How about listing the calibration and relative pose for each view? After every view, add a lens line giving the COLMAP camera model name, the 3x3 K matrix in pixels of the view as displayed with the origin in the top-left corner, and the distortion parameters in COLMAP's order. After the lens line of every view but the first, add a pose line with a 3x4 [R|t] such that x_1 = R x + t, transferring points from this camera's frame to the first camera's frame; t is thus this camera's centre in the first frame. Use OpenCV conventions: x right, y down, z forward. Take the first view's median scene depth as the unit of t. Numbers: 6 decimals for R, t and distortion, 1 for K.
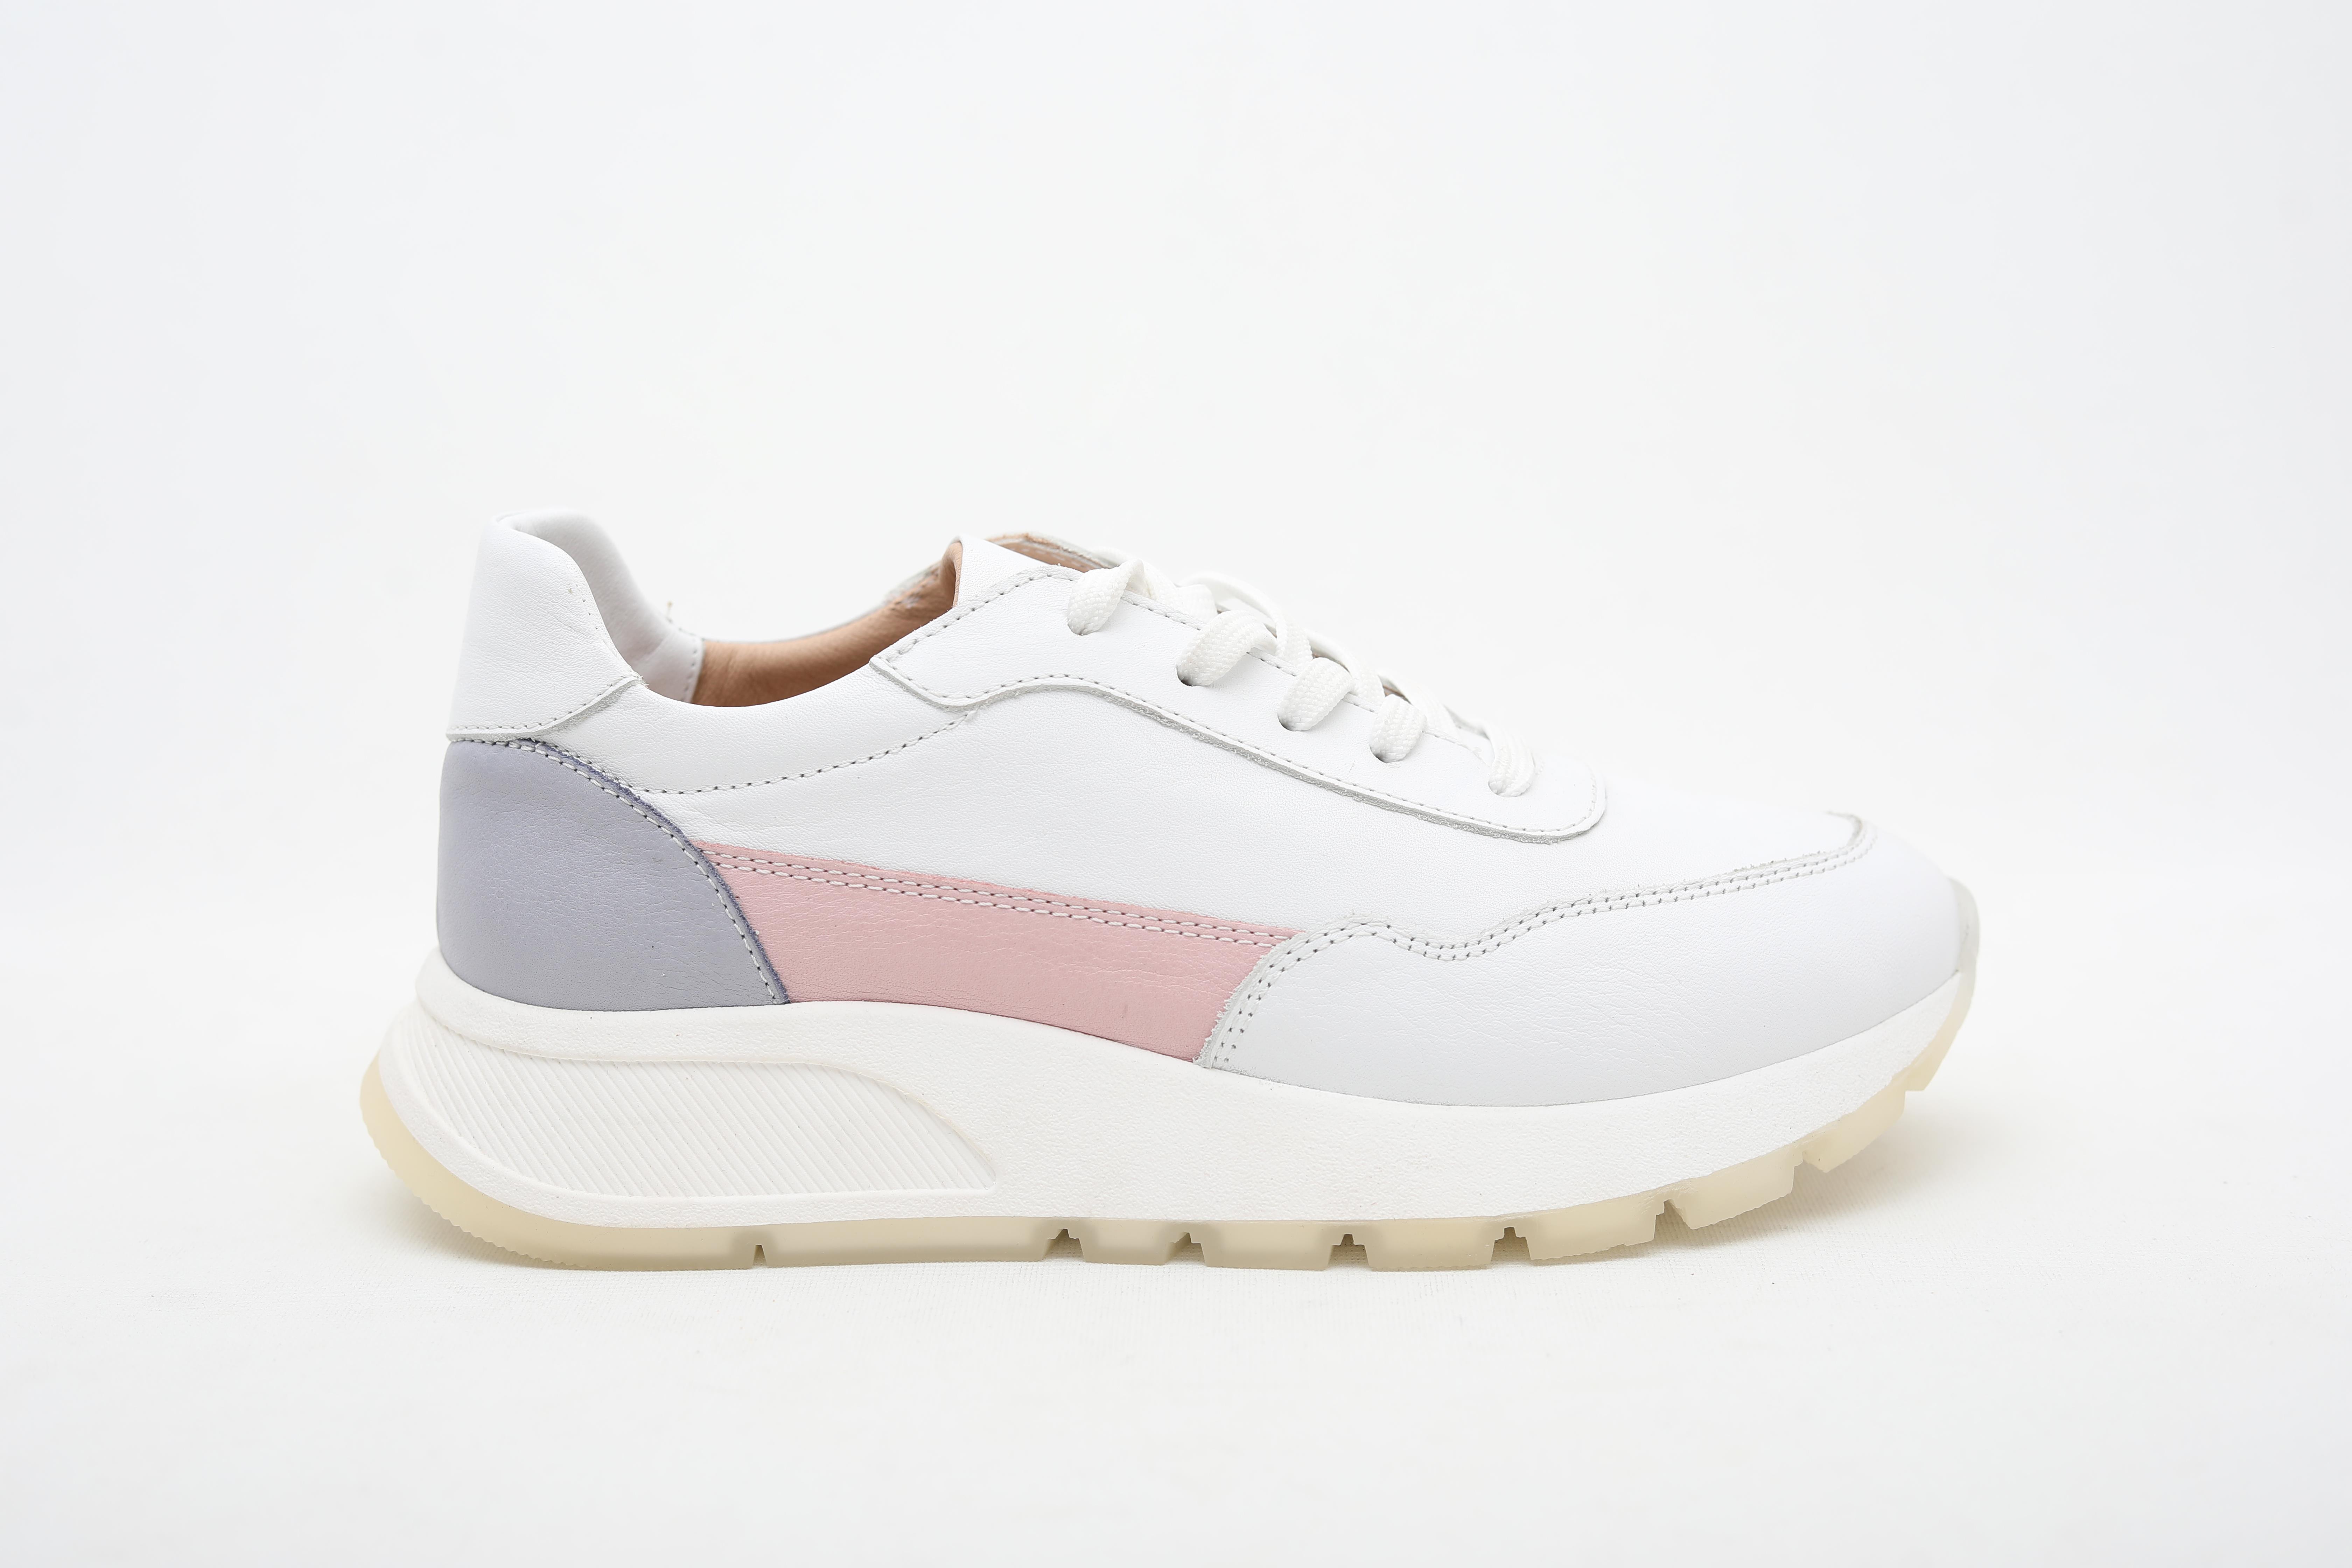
lens RADIAL K [[3380.2, 0, 1176.3], [0, 3380.2, 784.1], [0, 0, 1]] dist [0.167342, 0.010228]
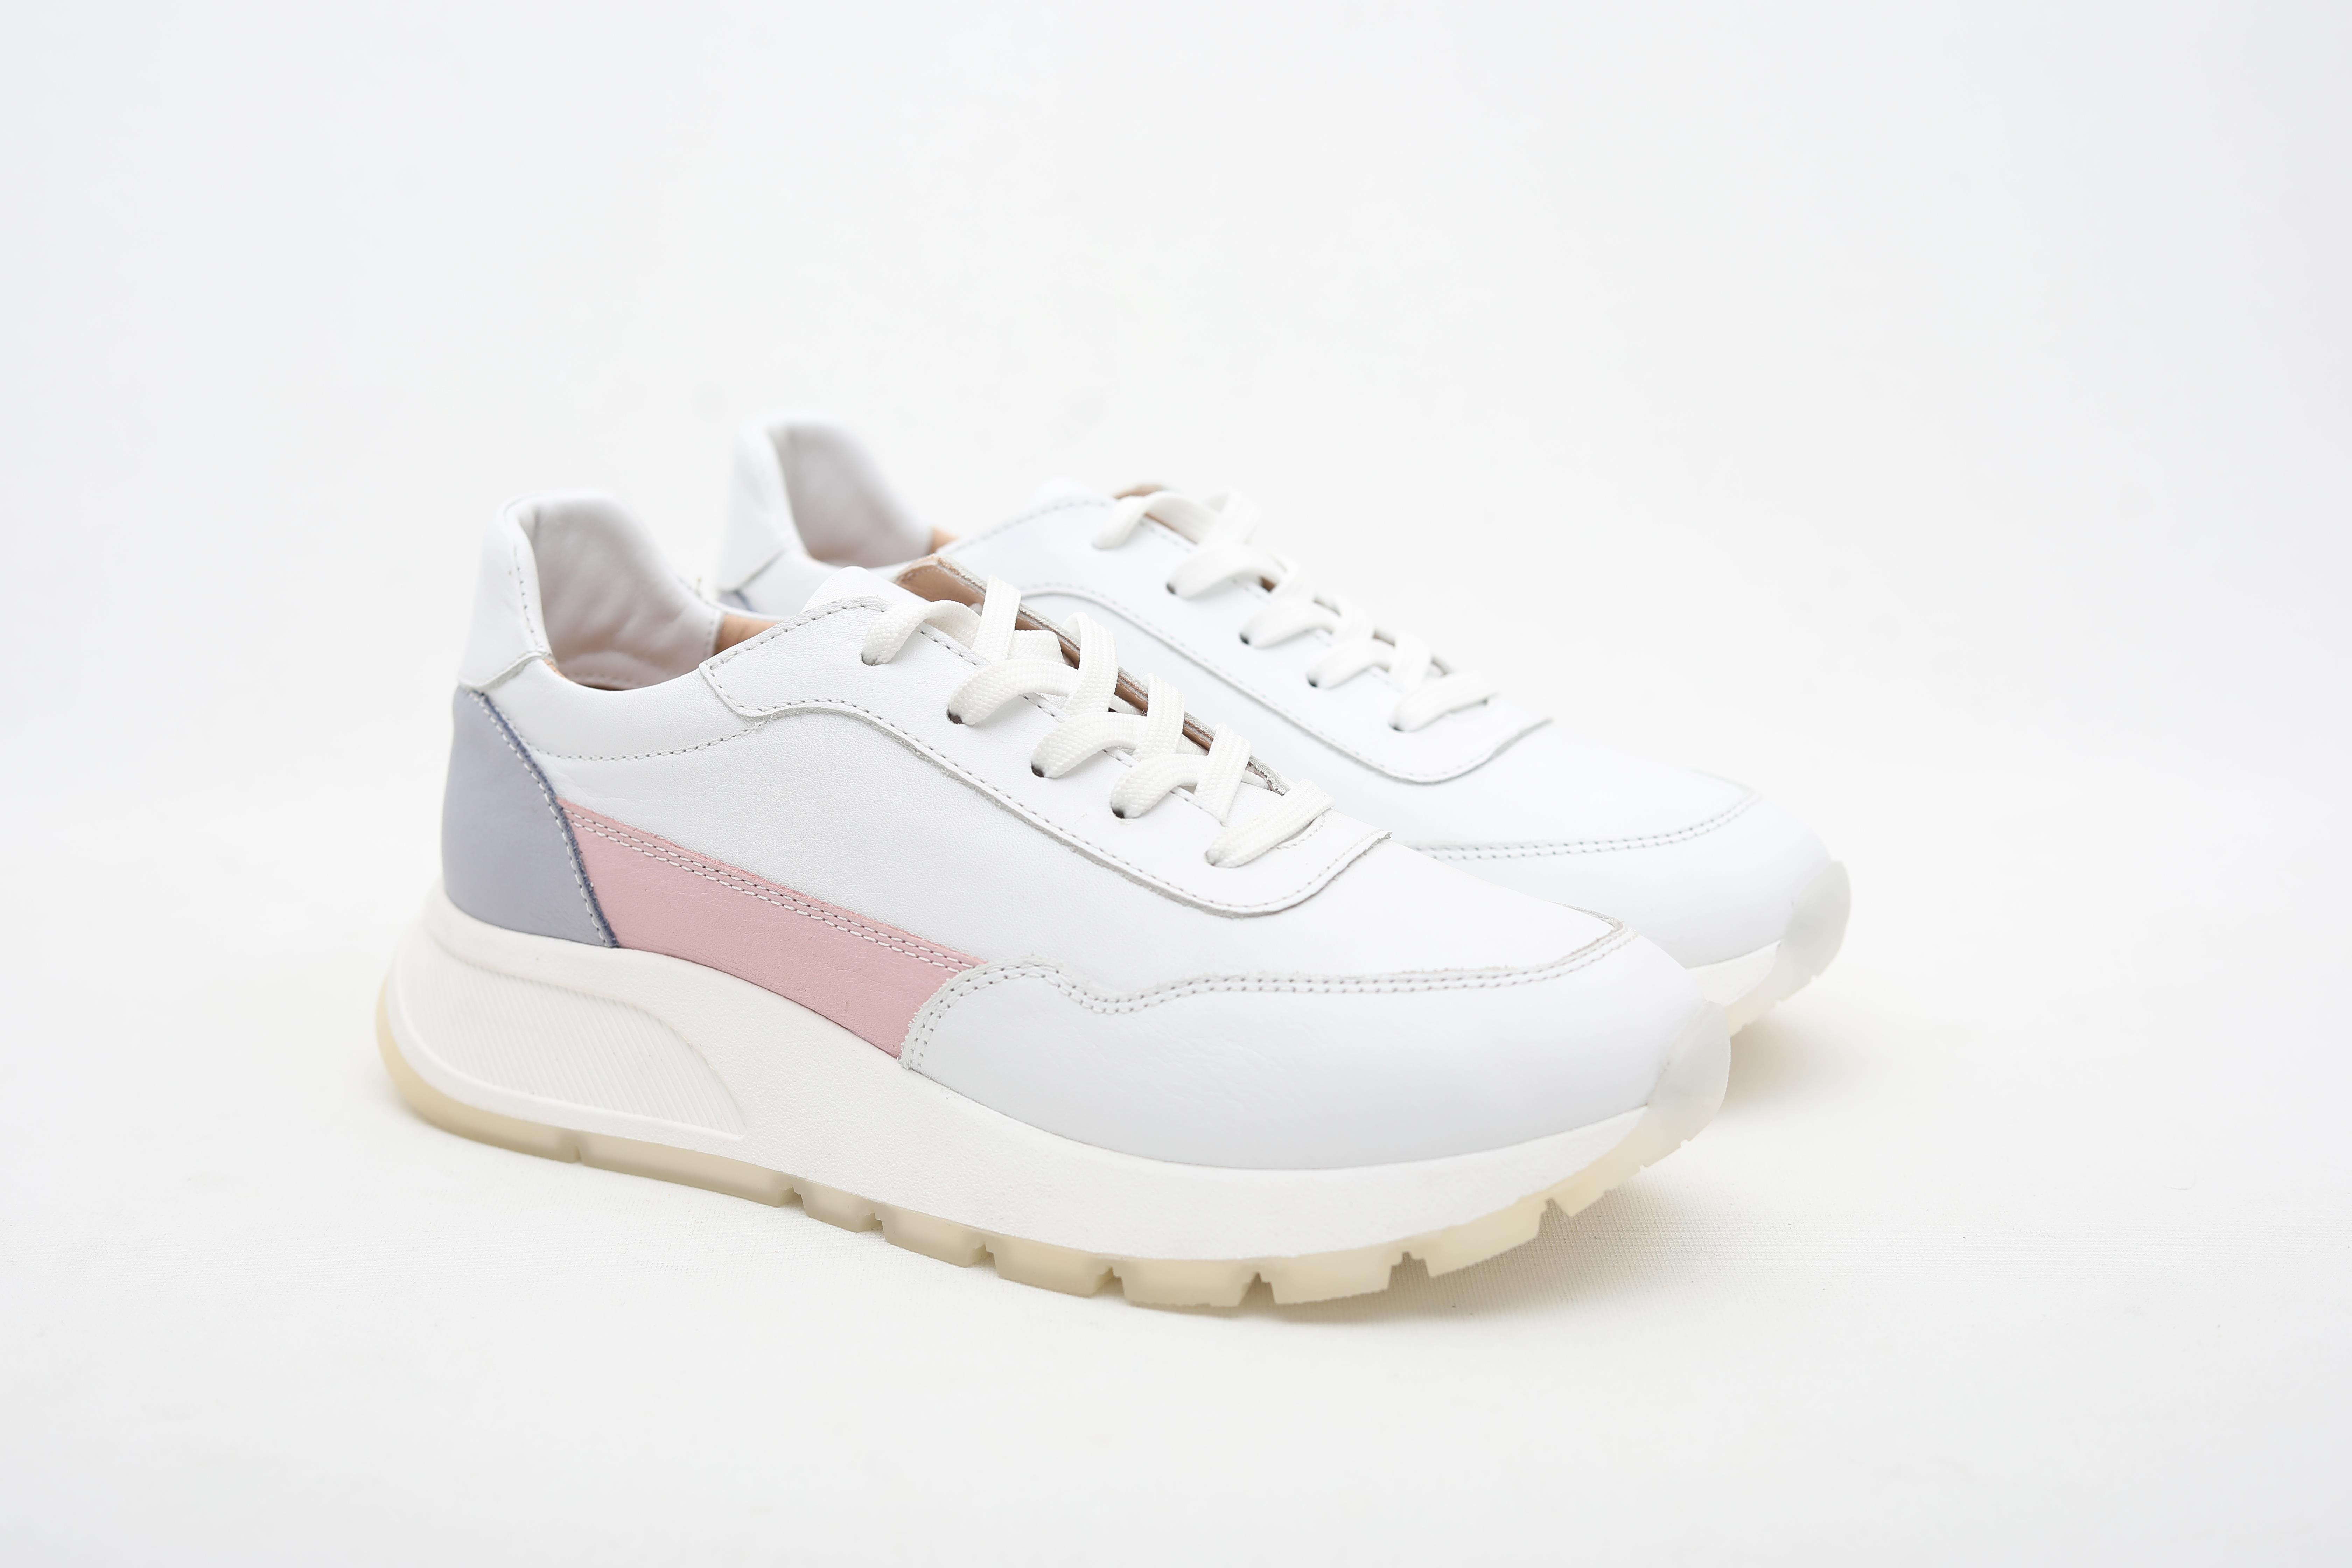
lens RADIAL K [[3380.2, 0, 1176.3], [0, 3380.2, 784.1], [0, 0, 1]] dist [0.167342, 0.010228]
pose [[0.867611, 0.145669, -0.475427, 0.601249], [-0.106427, 0.988371, 0.108612, -0.138783], [0.485720, -0.043635, 0.873025, 0.075680]]
